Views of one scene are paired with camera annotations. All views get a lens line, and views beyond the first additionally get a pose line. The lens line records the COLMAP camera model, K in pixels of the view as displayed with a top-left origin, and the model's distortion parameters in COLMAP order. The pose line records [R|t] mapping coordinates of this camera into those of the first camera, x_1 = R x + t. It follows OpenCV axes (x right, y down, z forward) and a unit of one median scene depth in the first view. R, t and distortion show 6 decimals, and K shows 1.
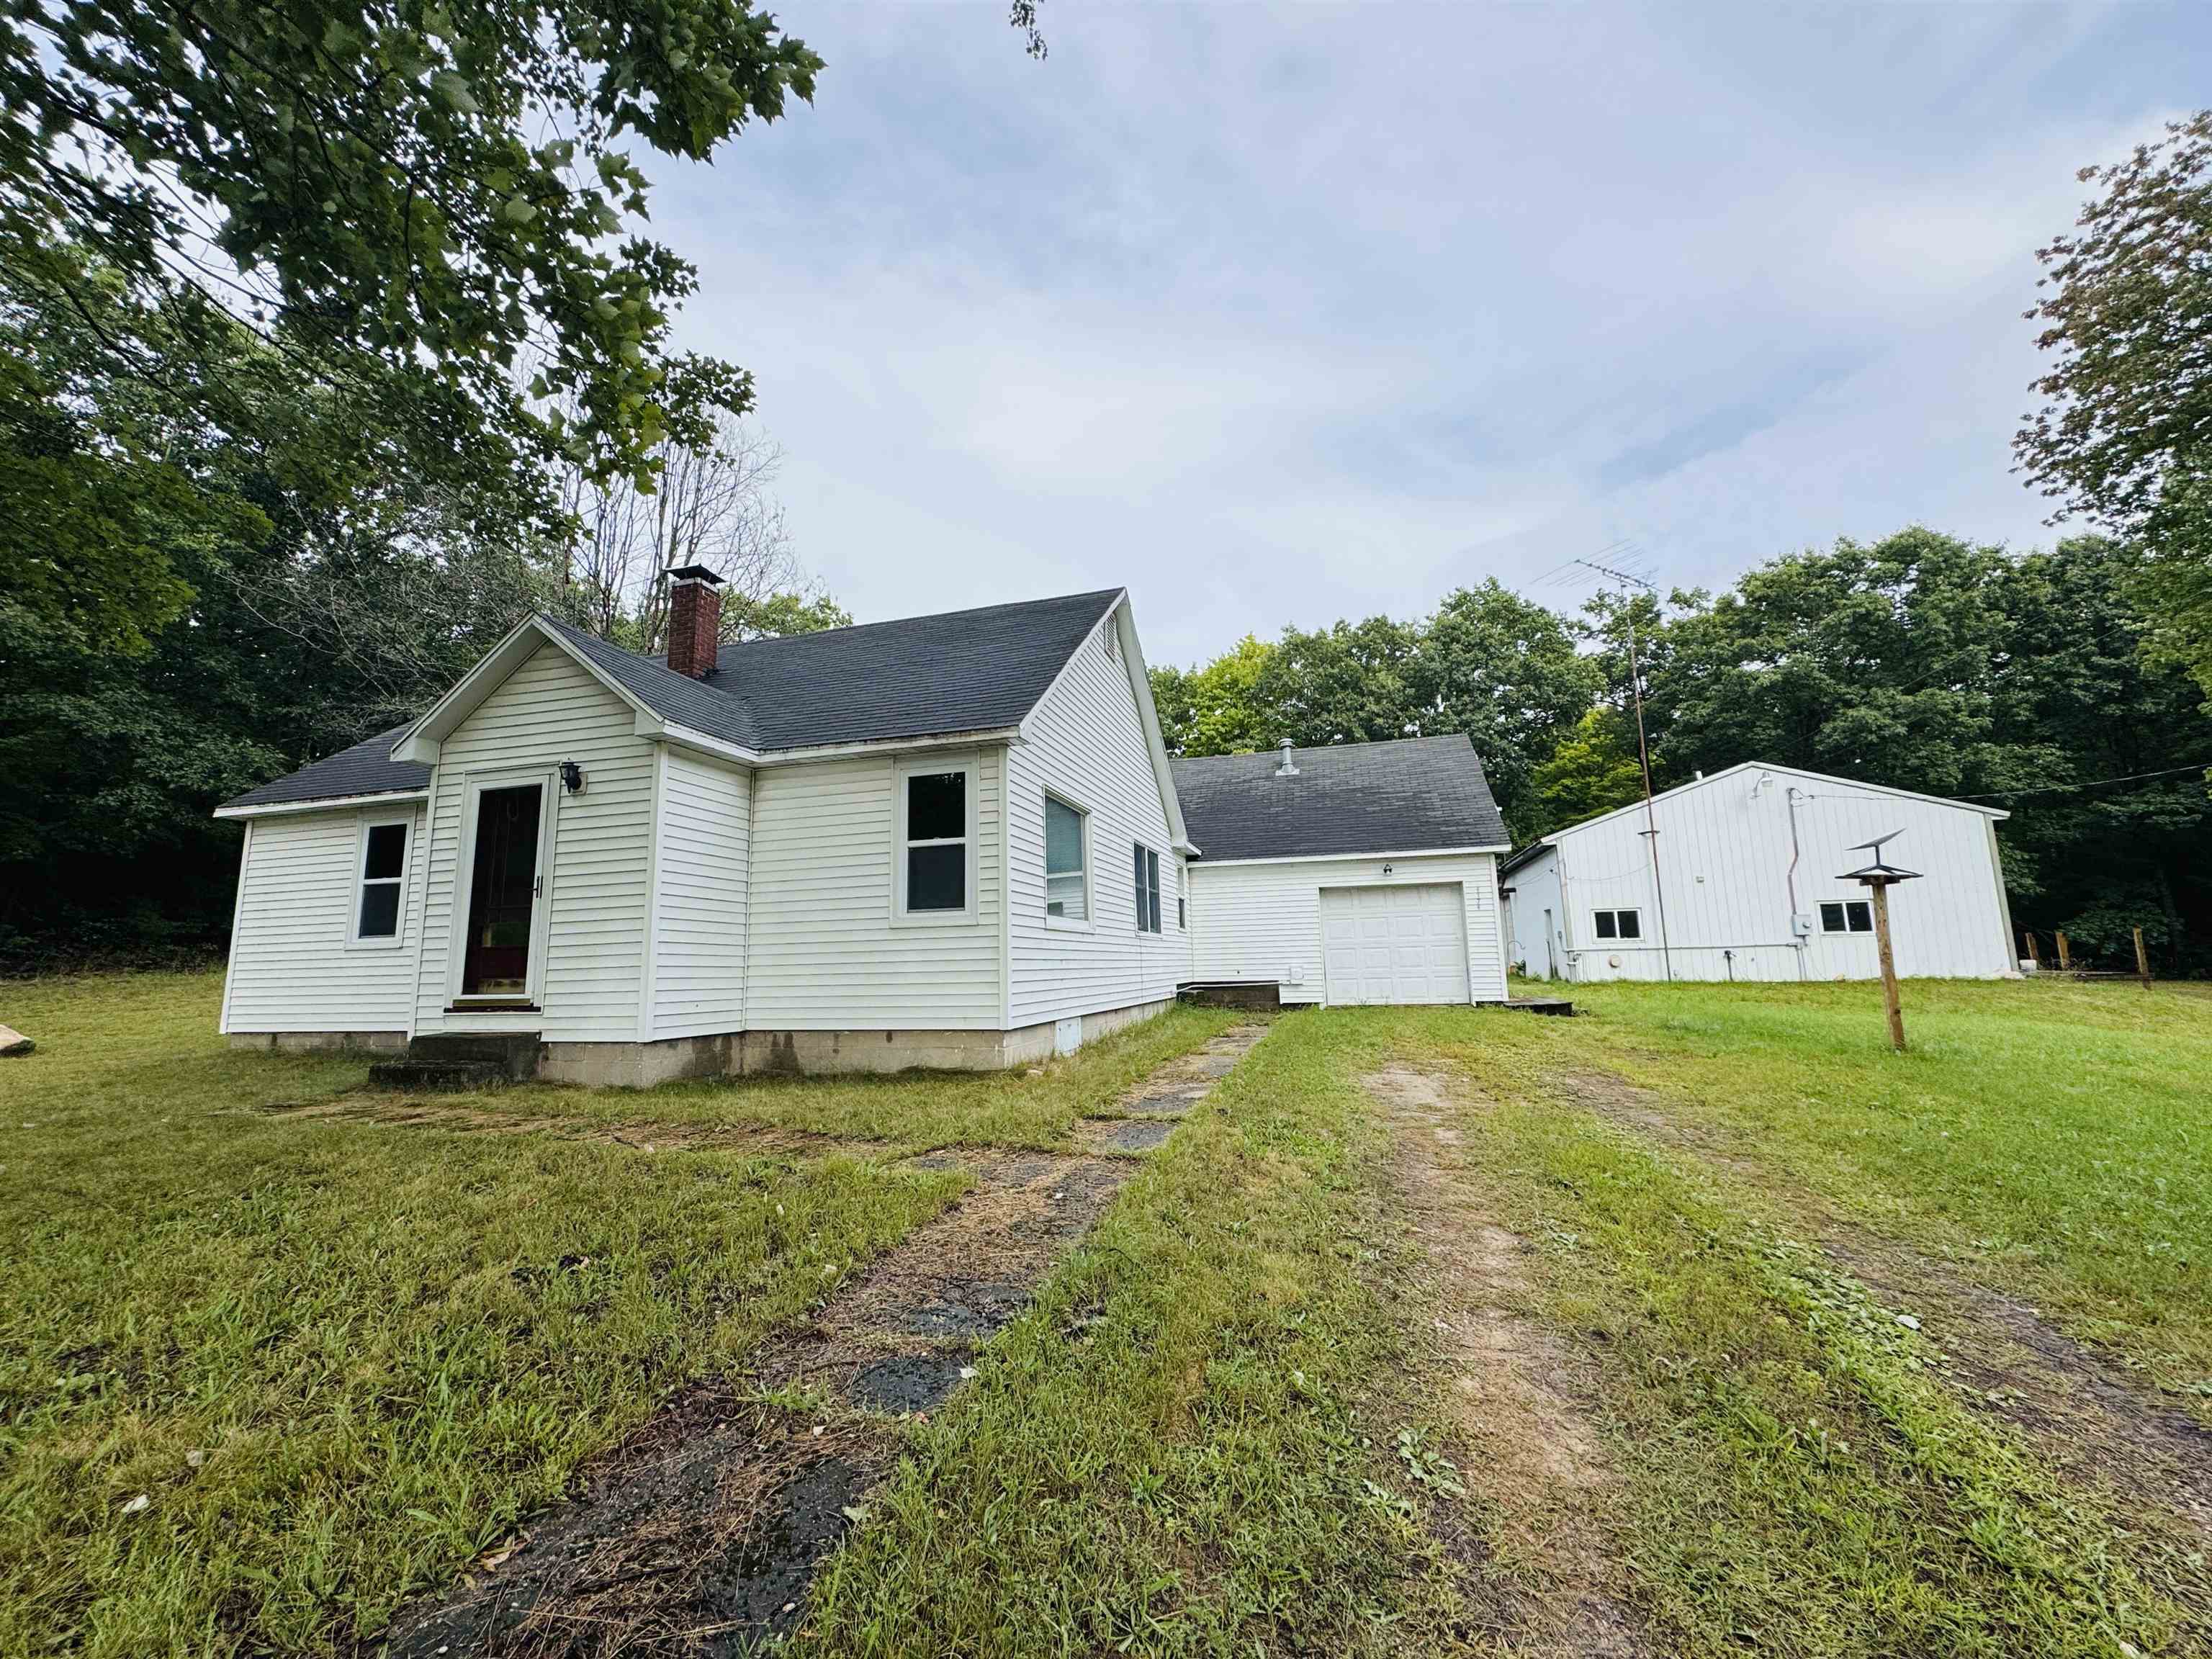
lens RADIAL K [[883.2, 0, 1106.0], [0, 883.2, 829.5], [0, 0, 1]] dist [0.000104, -0.000074]
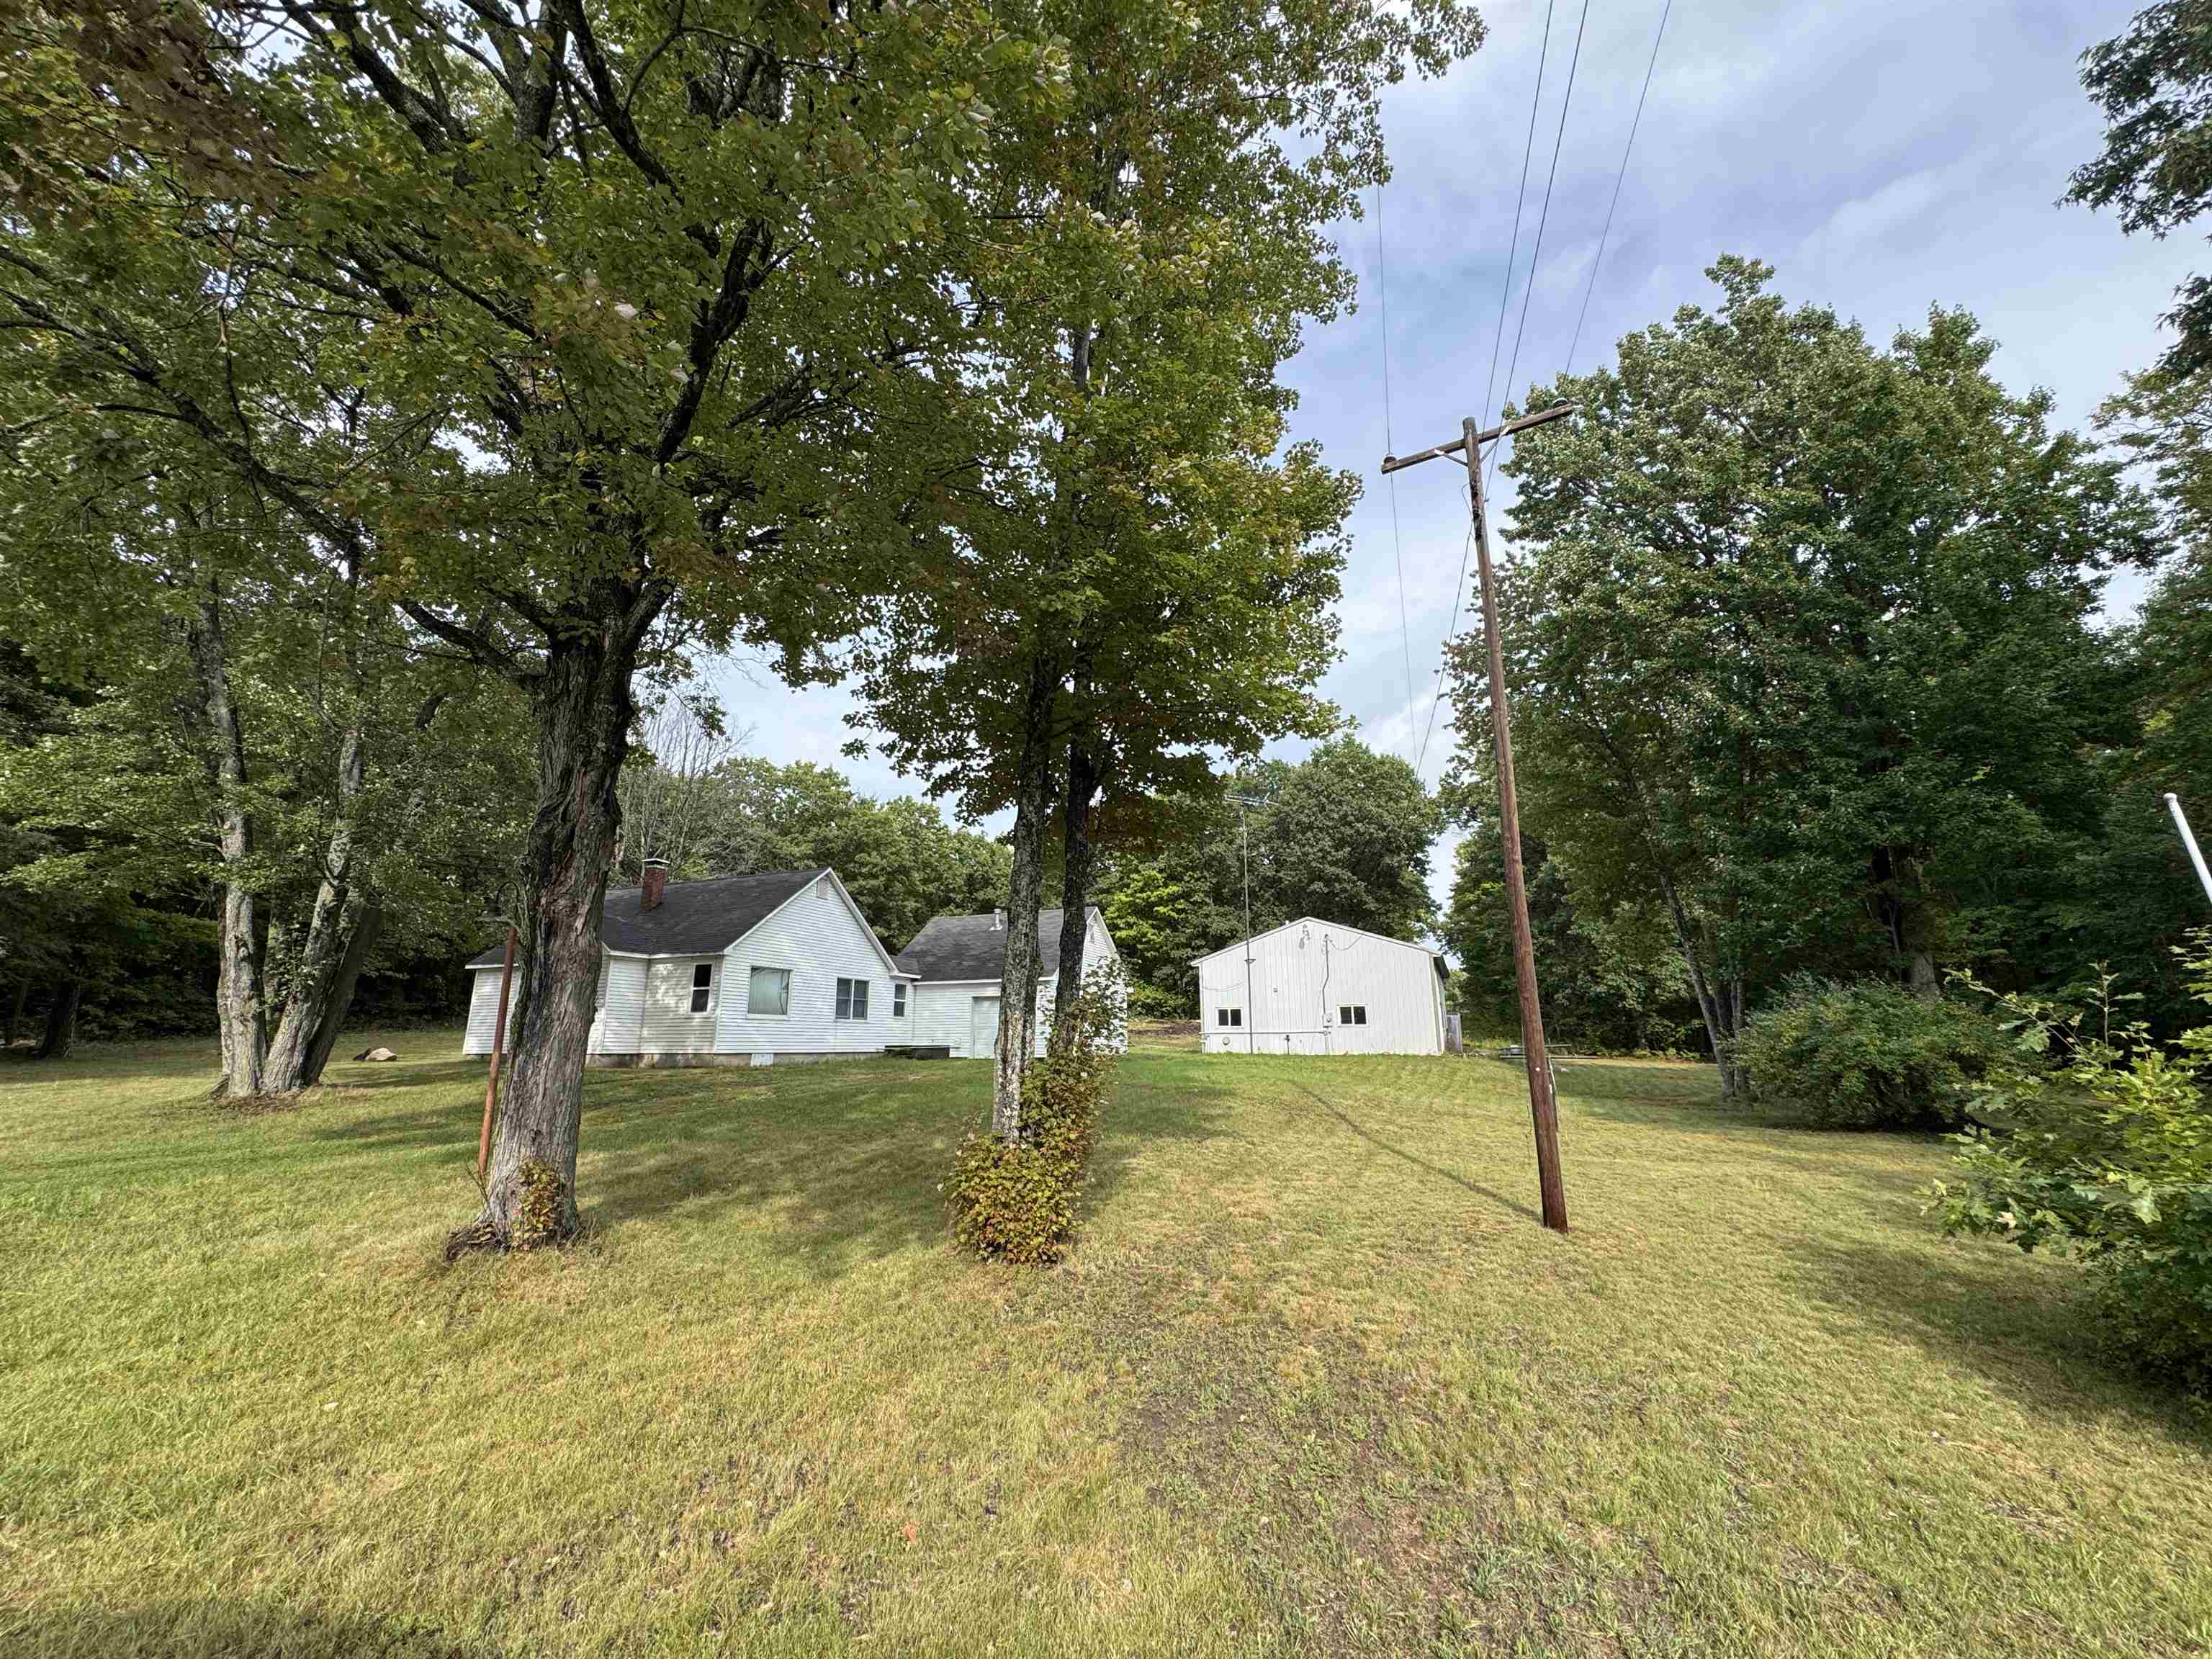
lens RADIAL K [[883.2, 0, 1106.0], [0, 883.2, 829.5], [0, 0, 1]] dist [0.000104, -0.000074]
pose [[0.994535, -0.004326, -0.104318, 1.490538], [-0.004467, 0.996464, -0.083905, -0.279853], [0.104312, 0.083912, 0.990998, -1.851335]]
